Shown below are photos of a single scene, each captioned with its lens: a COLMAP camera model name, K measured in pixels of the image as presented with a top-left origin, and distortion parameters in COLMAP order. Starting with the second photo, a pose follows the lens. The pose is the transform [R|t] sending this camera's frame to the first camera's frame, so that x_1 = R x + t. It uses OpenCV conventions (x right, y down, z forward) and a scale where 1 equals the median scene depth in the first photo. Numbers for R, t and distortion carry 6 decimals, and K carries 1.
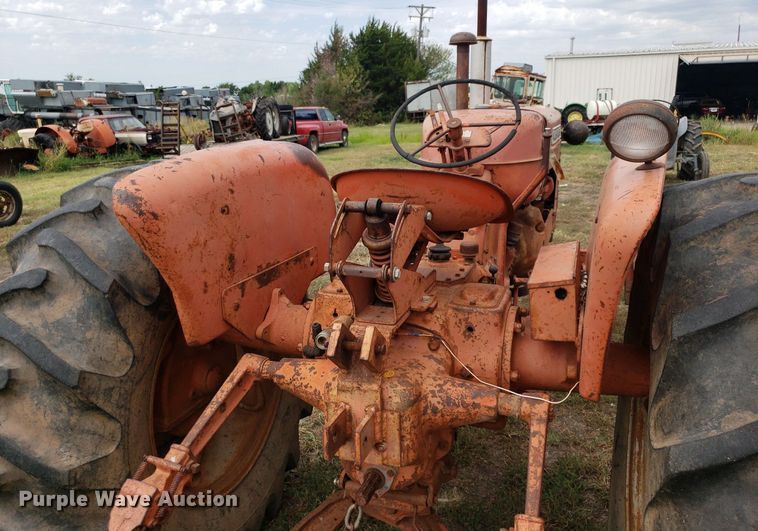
lens RADIAL K [[607.6, 0, 379.4], [0, 607.6, 246.3], [0, 0, 1]] dist [0.019957, -0.003466]
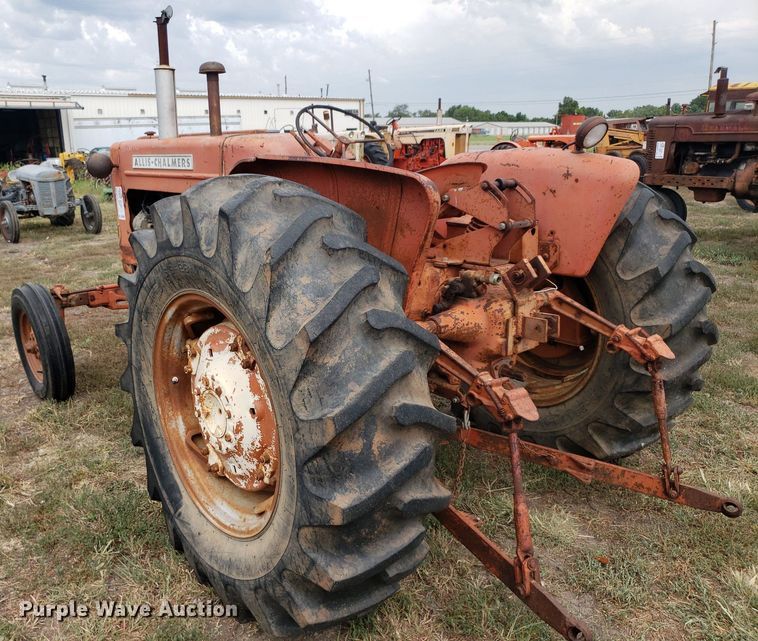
lens RADIAL K [[679.6, 0, 329.6], [0, 679.6, 318.3], [0, 0, 1]] dist [0.014251, 0.015755]
pose [[0.527960, -0.211801, 0.822435, -0.116048], [0.206760, 0.971321, 0.117415, -0.001973], [-0.823716, 0.108056, 0.556610, 0.030234]]
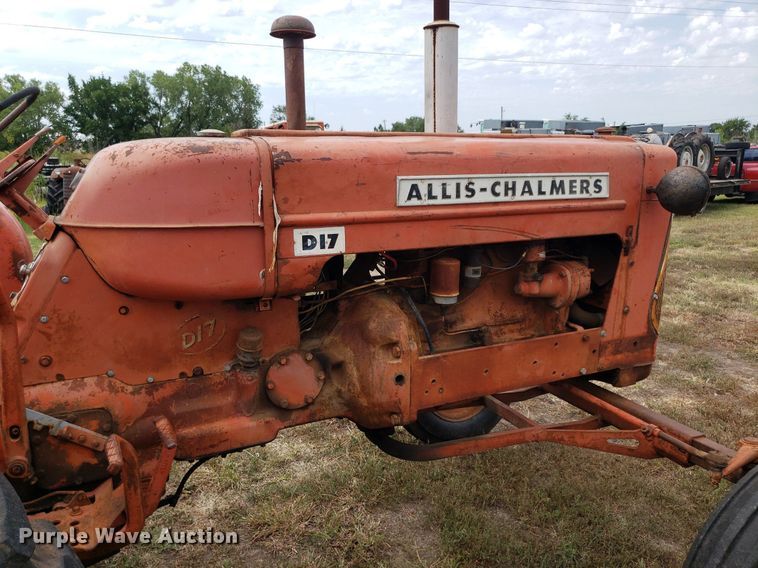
lens RADIAL K [[601.0, 0, 379.7], [0, 601.0, 284.4], [0, 0, 1]] dist [0.010481, 0.016814]
pose [[0.709344, 0.168732, -0.684368, 0.094635], [-0.167240, 0.983489, 0.069137, -0.019094], [0.684735, 0.065411, 0.725851, 0.087437]]
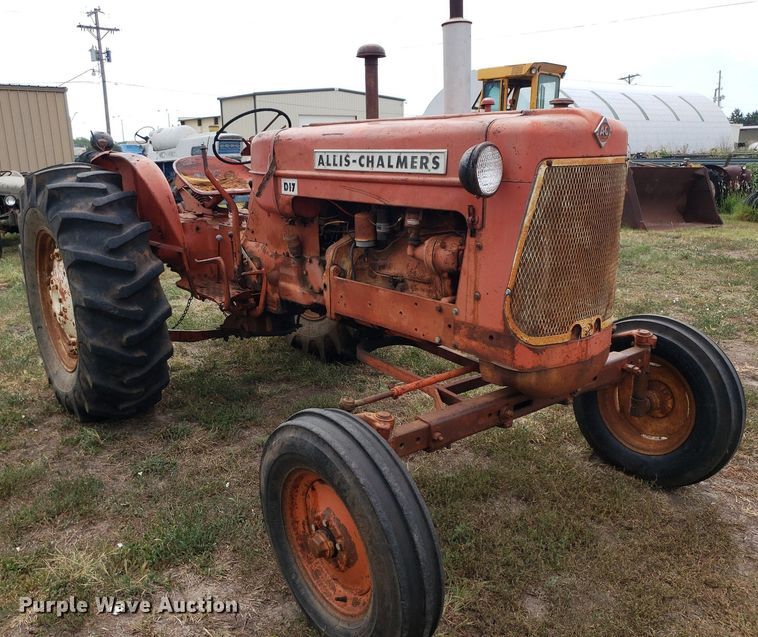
lens RADIAL K [[679.6, 0, 356.5], [0, 679.6, 314.2], [0, 0, 1]] dist [0.014251, 0.015755]
pose [[-0.546076, 0.227213, -0.806335, 0.155608], [-0.161616, 0.915862, 0.367528, -0.049354], [0.821999, 0.331015, -0.463409, 0.225763]]
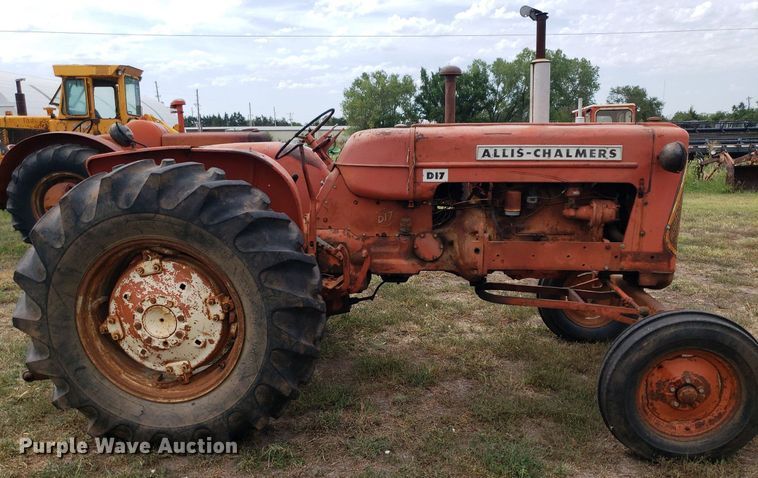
lens RADIAL K [[617.2, 0, 382.1], [0, 617.2, 259.4], [0, 0, 1]] dist [0.014049, -0.005599]
pose [[0.264262, 0.205582, -0.942285, 0.193037], [-0.214894, 0.965007, 0.150273, -0.017897], [0.940206, 0.162780, 0.299193, 0.076967]]
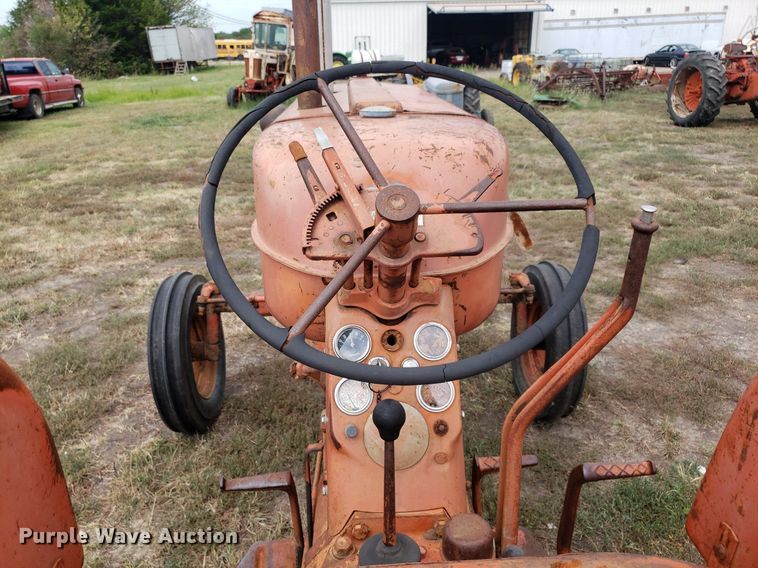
lens RADIAL K [[601.0, 0, 376.8], [0, 601.0, 270.6], [0, 0, 1]] dist [0.010481, 0.016814]
pose [[0.927318, -0.131435, 0.350436, -0.000393], [0.088680, 0.986808, 0.135448, -0.022363], [-0.363616, -0.094527, 0.926741, 0.075055]]
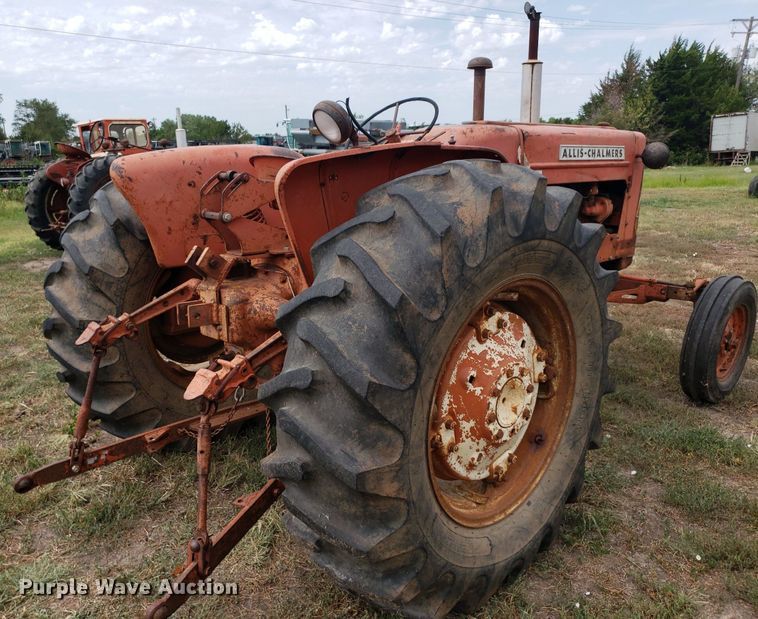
lens RADIAL K [[659.2, 0, 355.2], [0, 659.2, 312.9], [0, 0, 1]] dist [-0.000763, 0.038527]
pose [[0.892453, 0.115348, -0.436145, 0.072398], [-0.106252, 0.993307, 0.045286, 0.011866], [0.438450, 0.005926, 0.898736, -0.026398]]
